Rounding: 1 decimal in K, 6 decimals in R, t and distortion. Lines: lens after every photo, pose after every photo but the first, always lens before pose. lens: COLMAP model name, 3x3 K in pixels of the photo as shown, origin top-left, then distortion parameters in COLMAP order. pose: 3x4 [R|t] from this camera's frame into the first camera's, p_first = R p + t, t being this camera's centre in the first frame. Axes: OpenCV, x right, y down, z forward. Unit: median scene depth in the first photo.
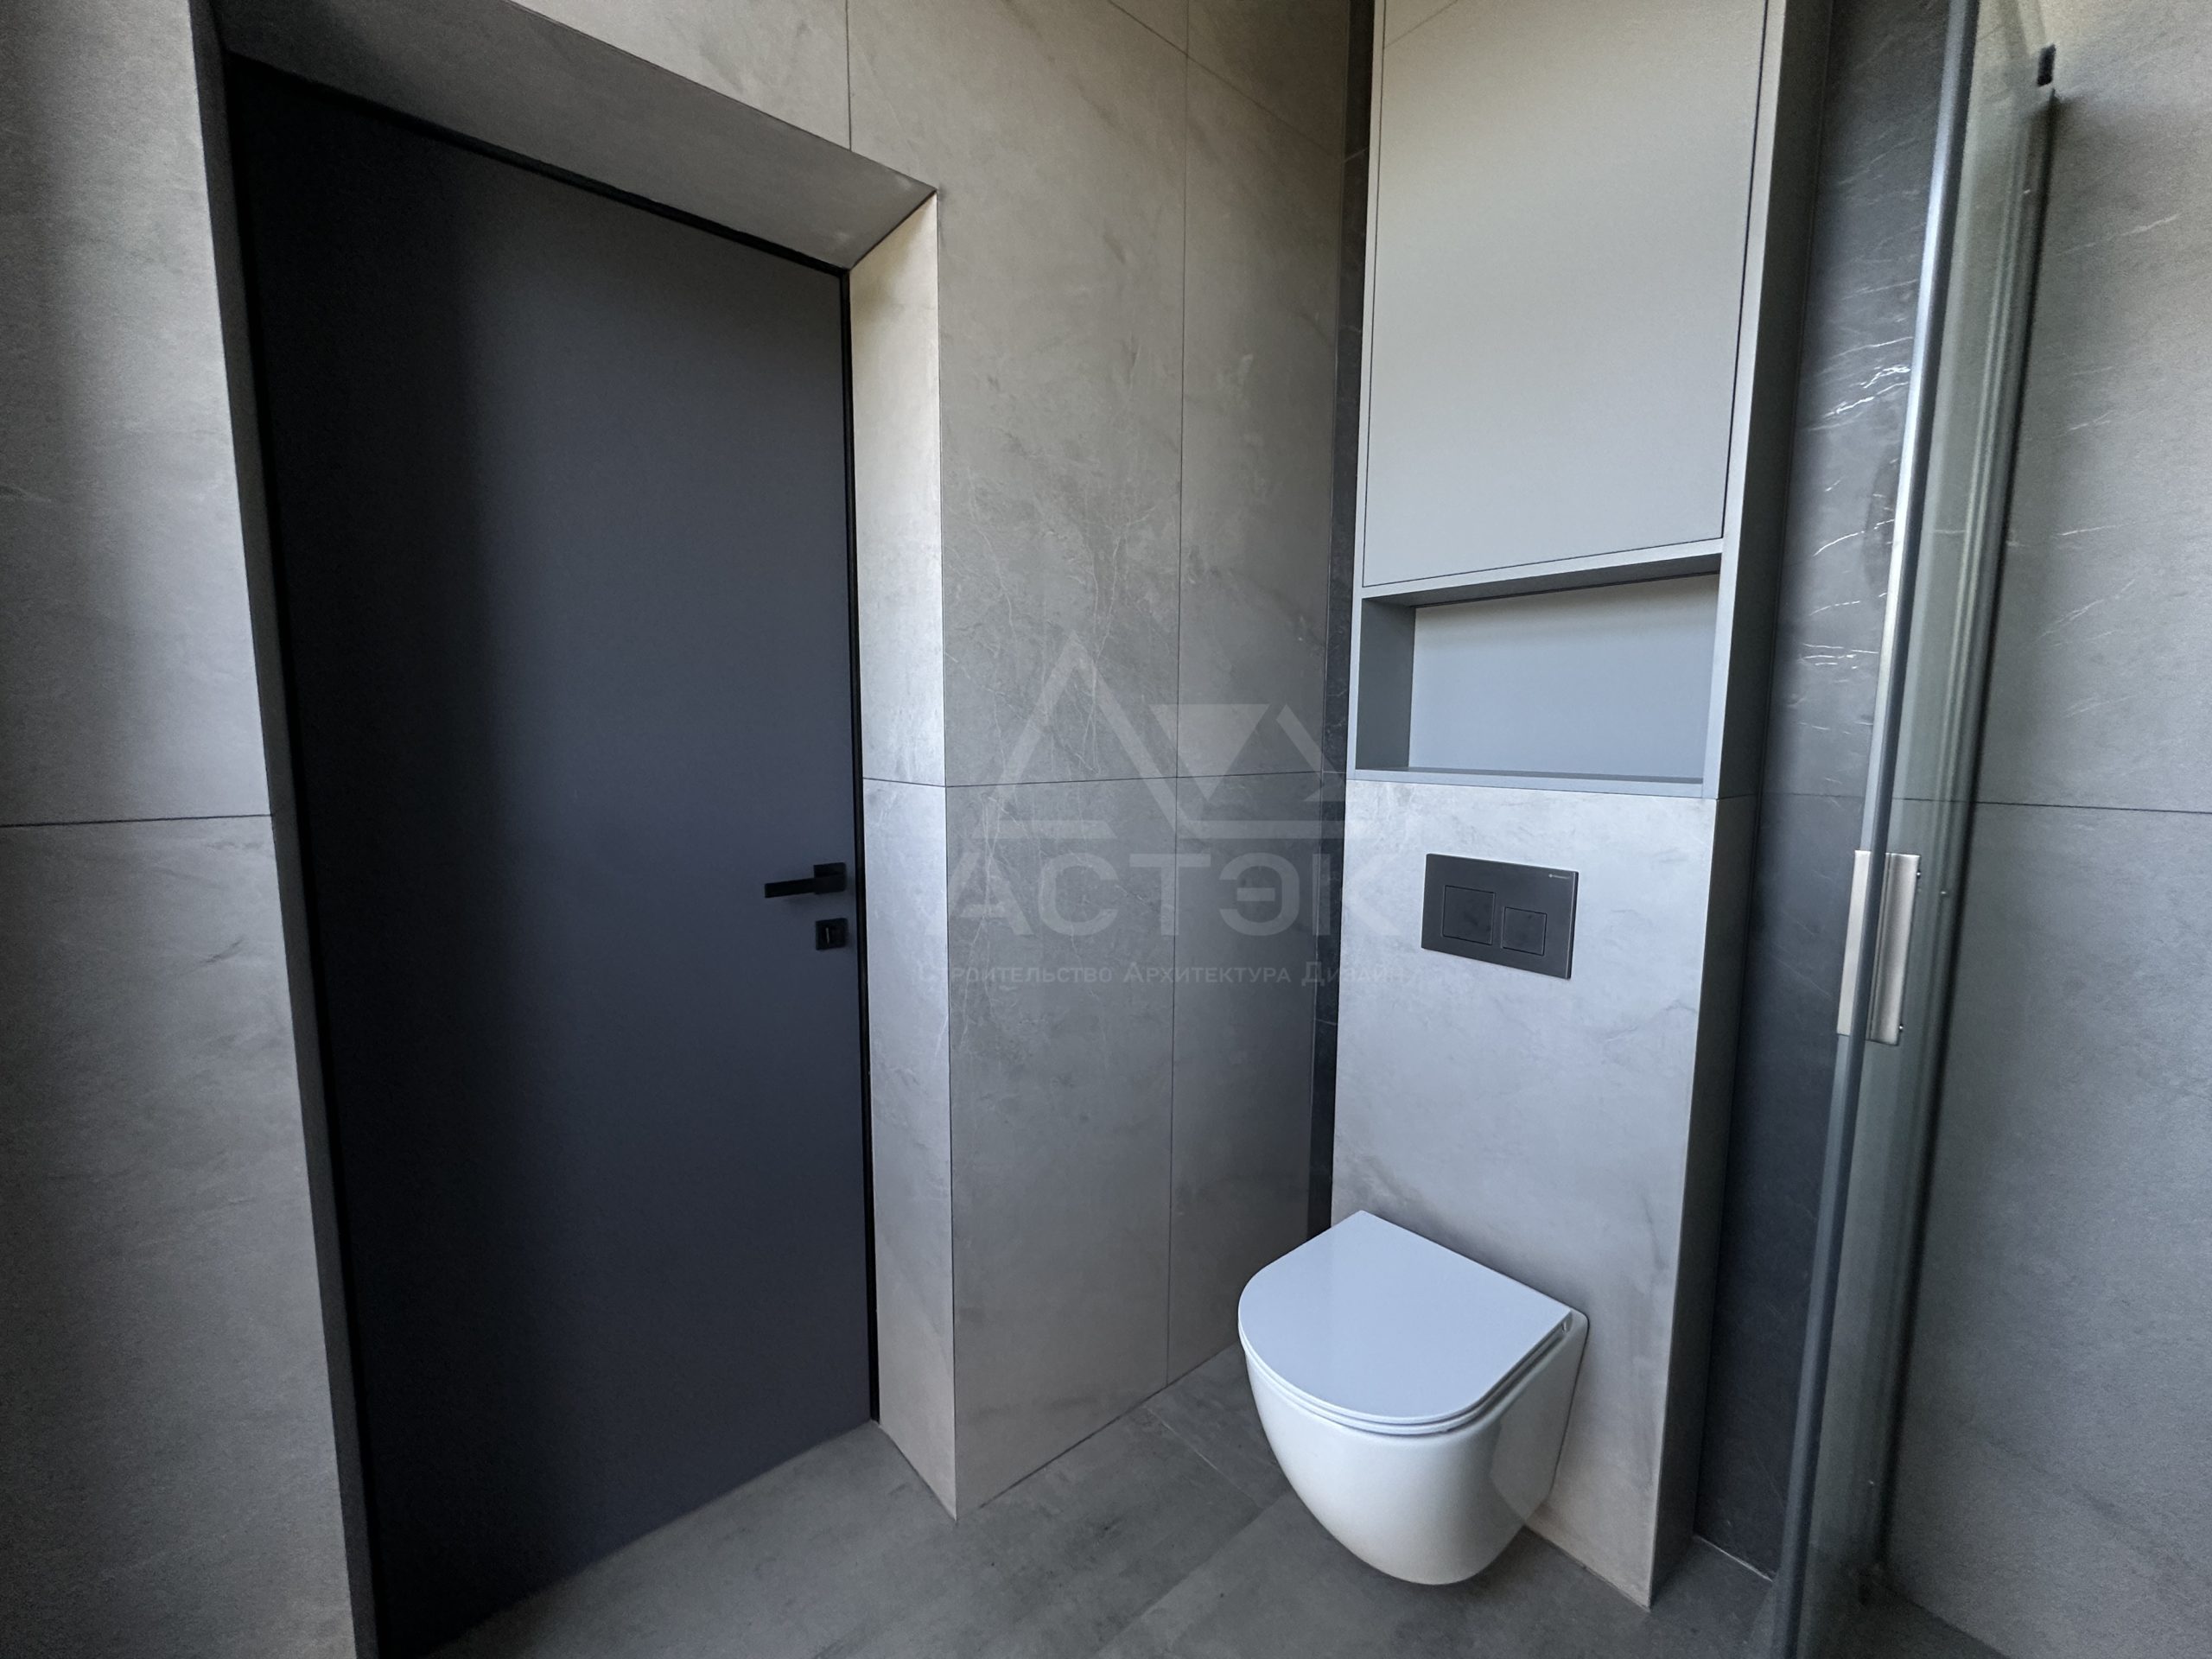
lens RADIAL K [[886.5, 0, 1106.0], [0, 886.5, 829.5], [0, 0, 1]] dist [0.000945, 0.000174]
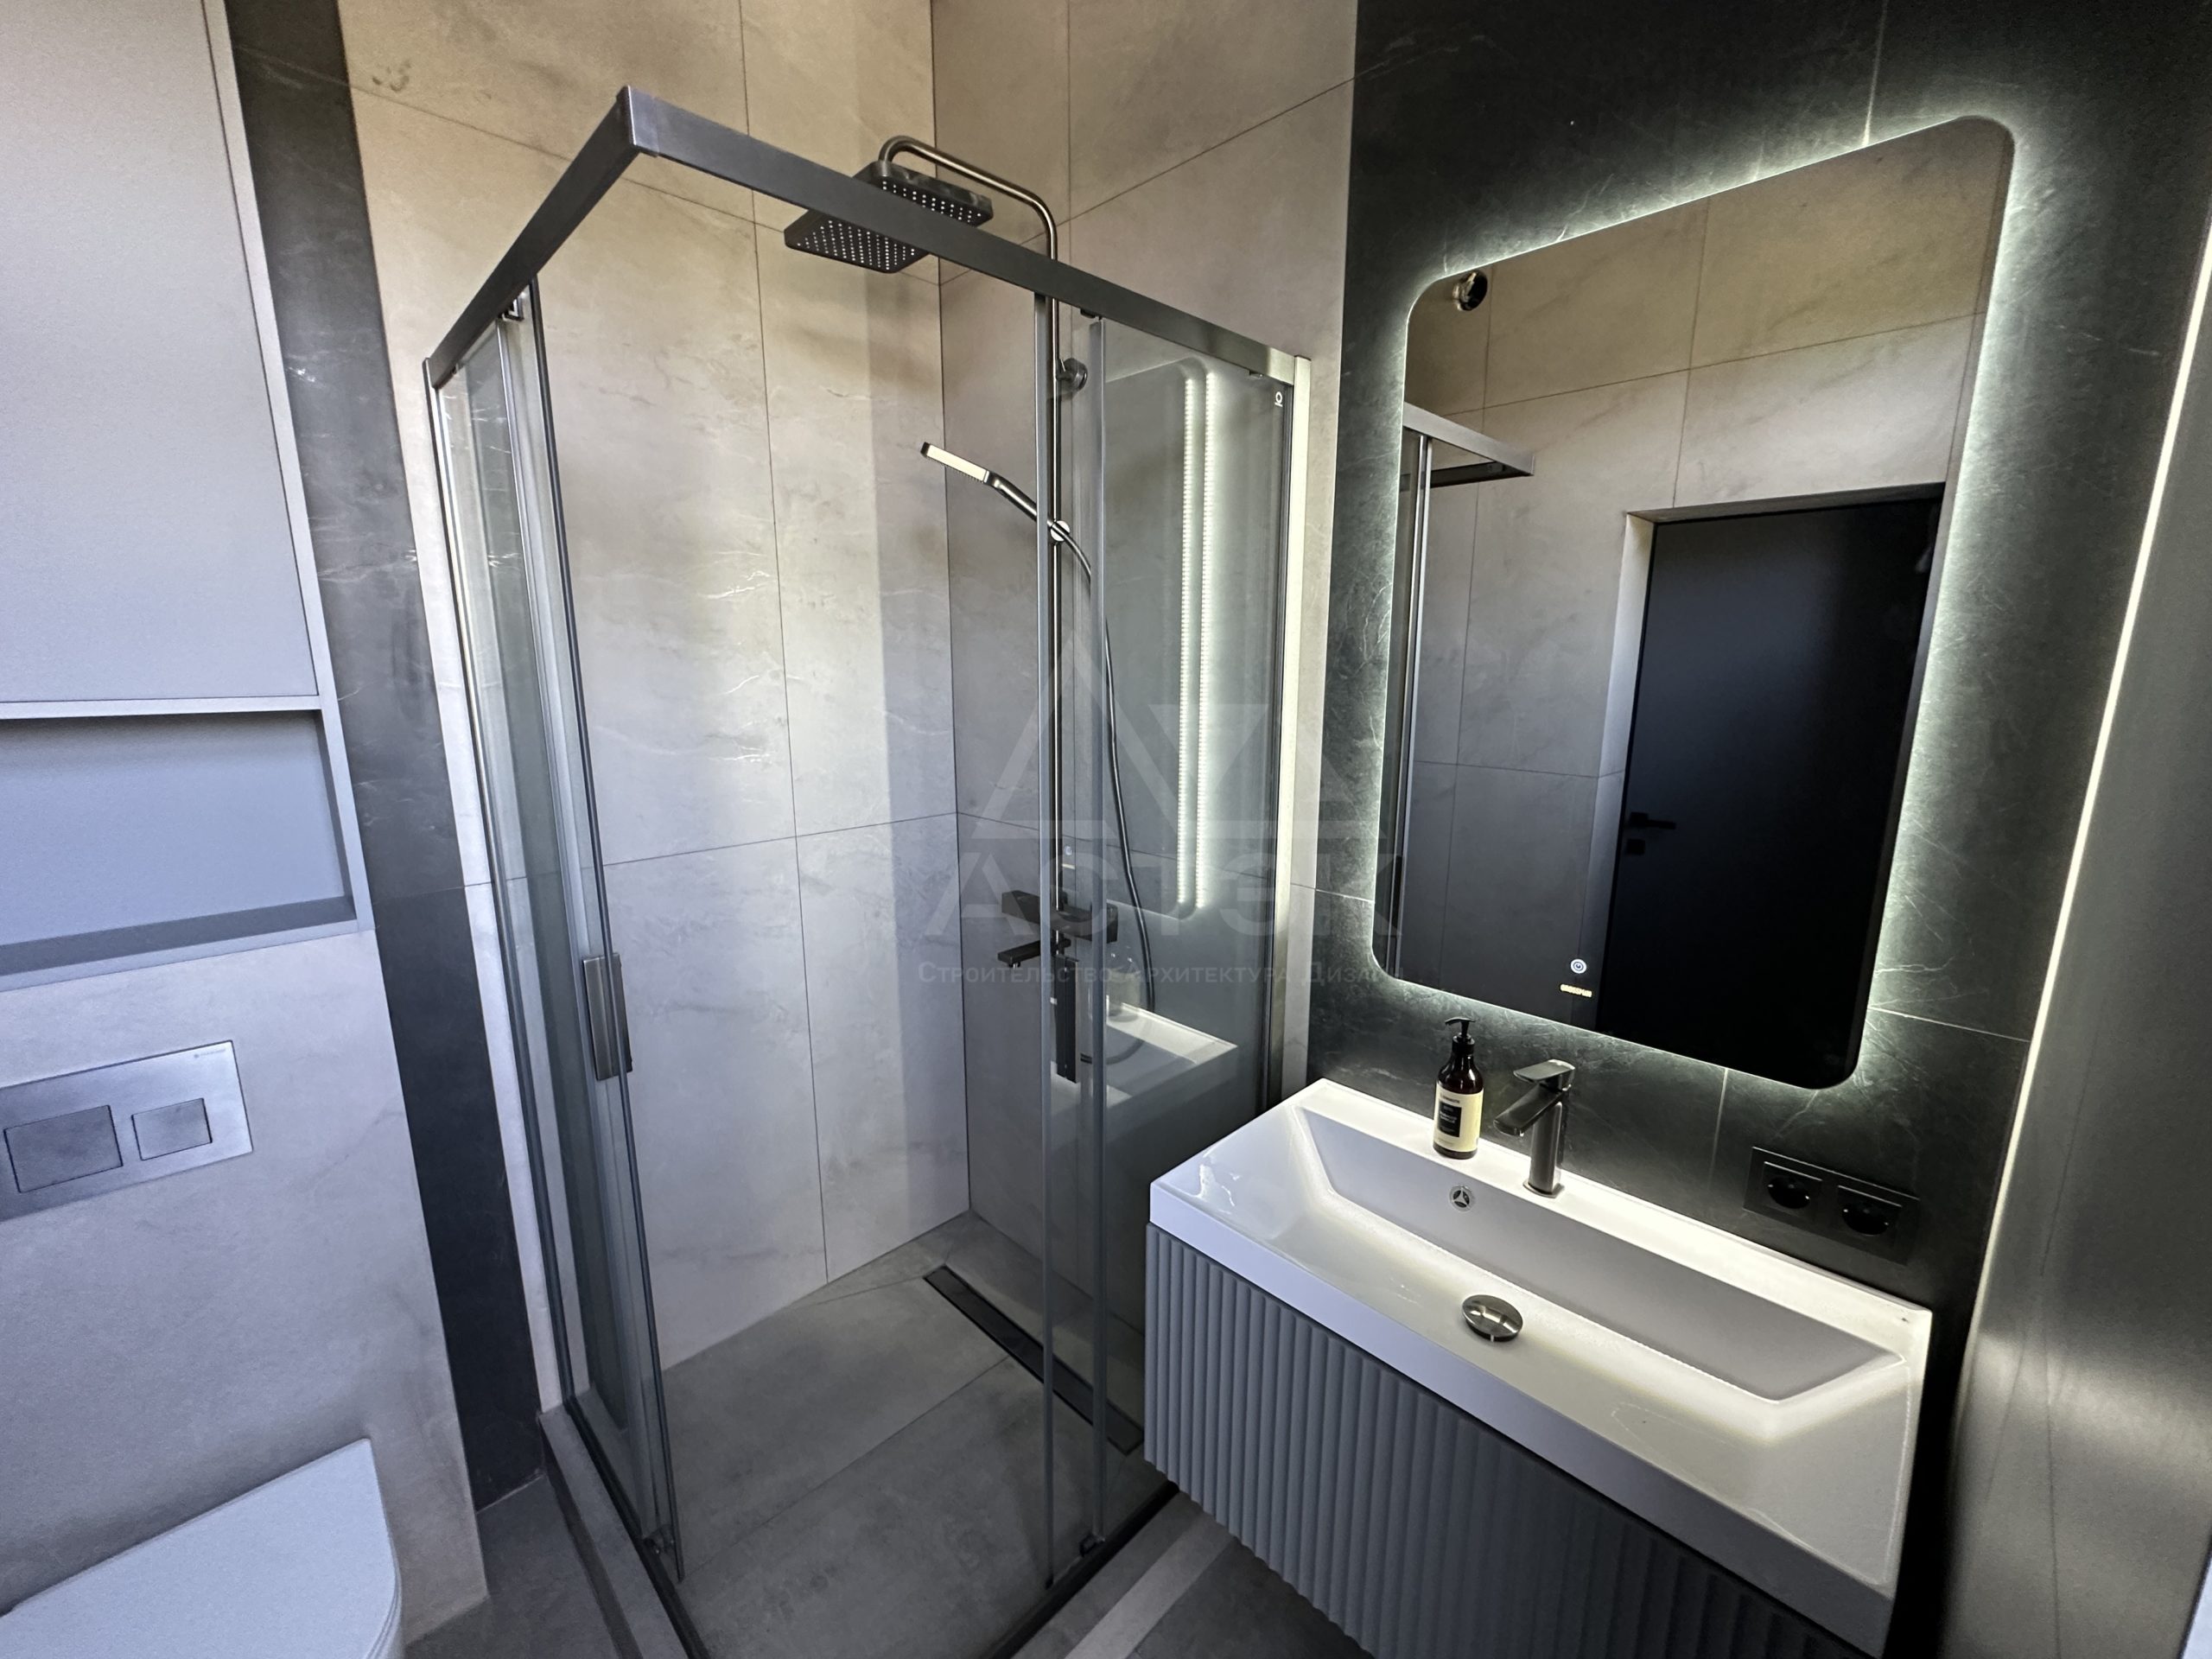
lens RADIAL K [[888.1, 0, 1105.7], [0, 888.1, 832.7], [0, 0, 1]] dist [-0.006691, 0.002200]
pose [[-0.087122, -0.200967, 0.975716, -0.348597], [0.111128, 0.971367, 0.209994, -0.222050], [-0.989980, 0.126725, -0.062294, 0.121213]]
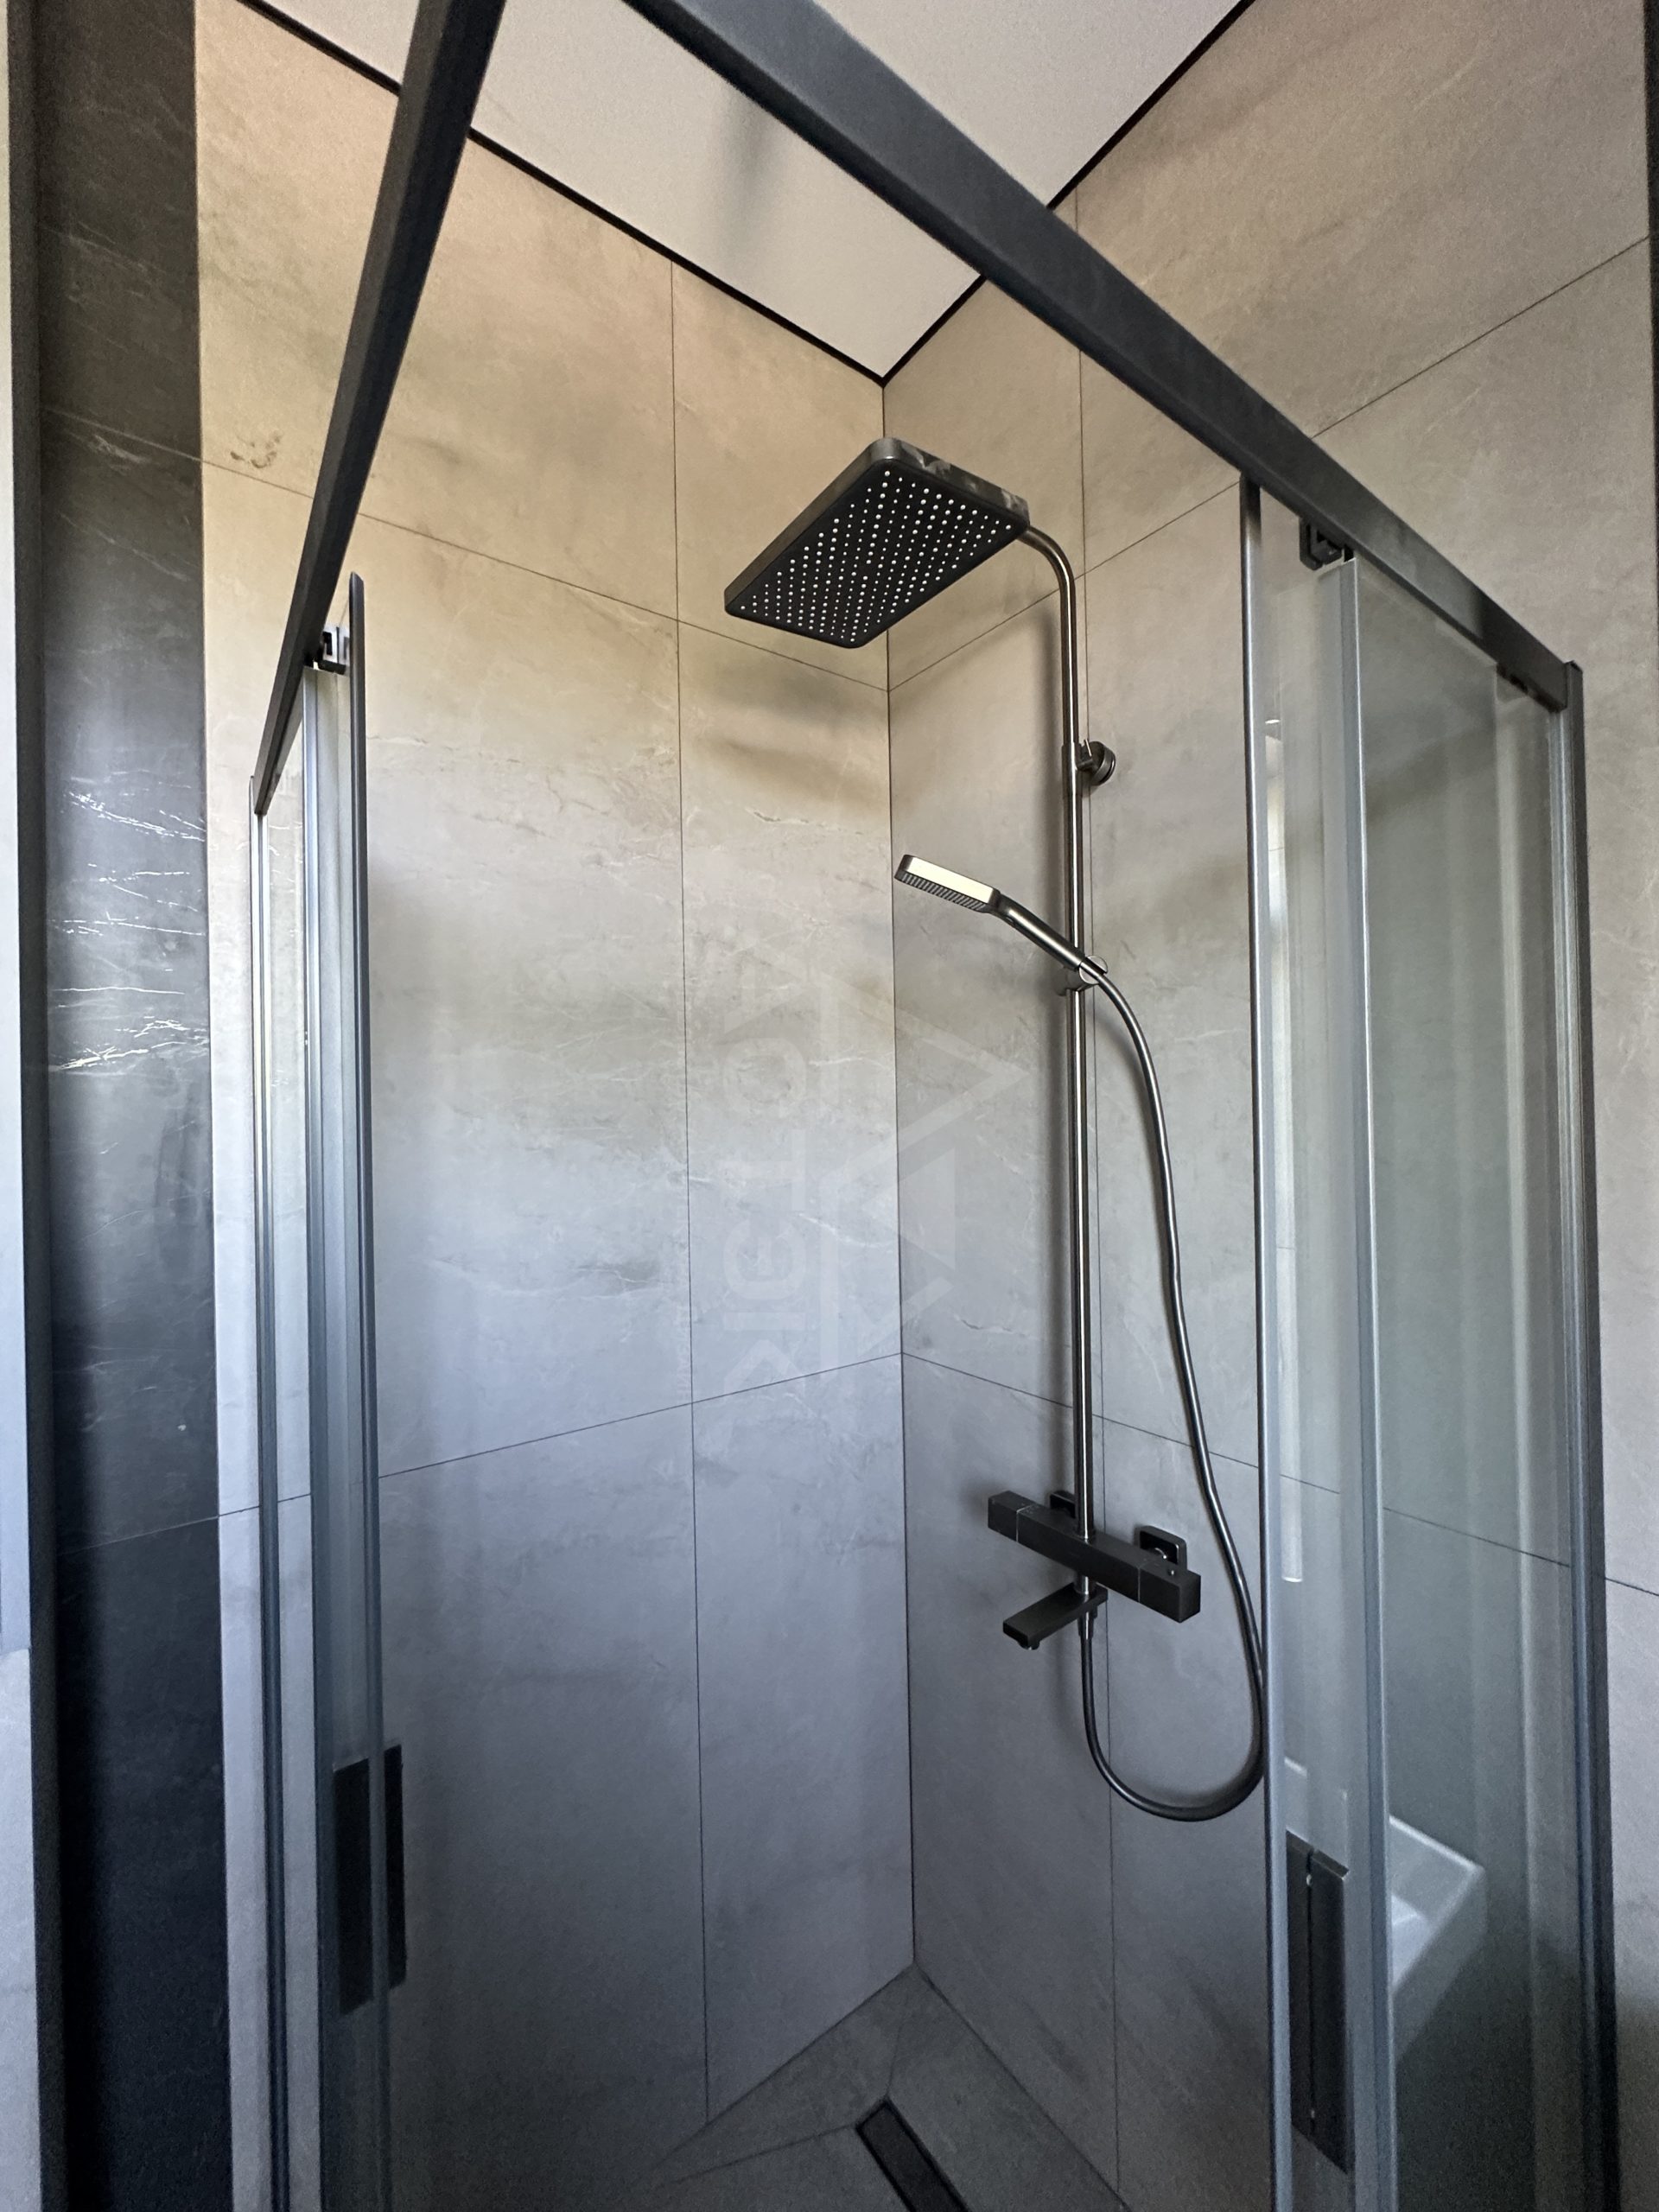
lens RADIAL K [[882.3, 0, 828.6], [0, 882.3, 1101.9], [0, 0, 1]] dist [-0.003459, 0.000596]
pose [[0.059542, -0.002067, 0.998224, 0.061128], [0.132666, 0.991143, -0.005861, -0.277046], [-0.989371, 0.132779, 0.059289, 0.256562]]
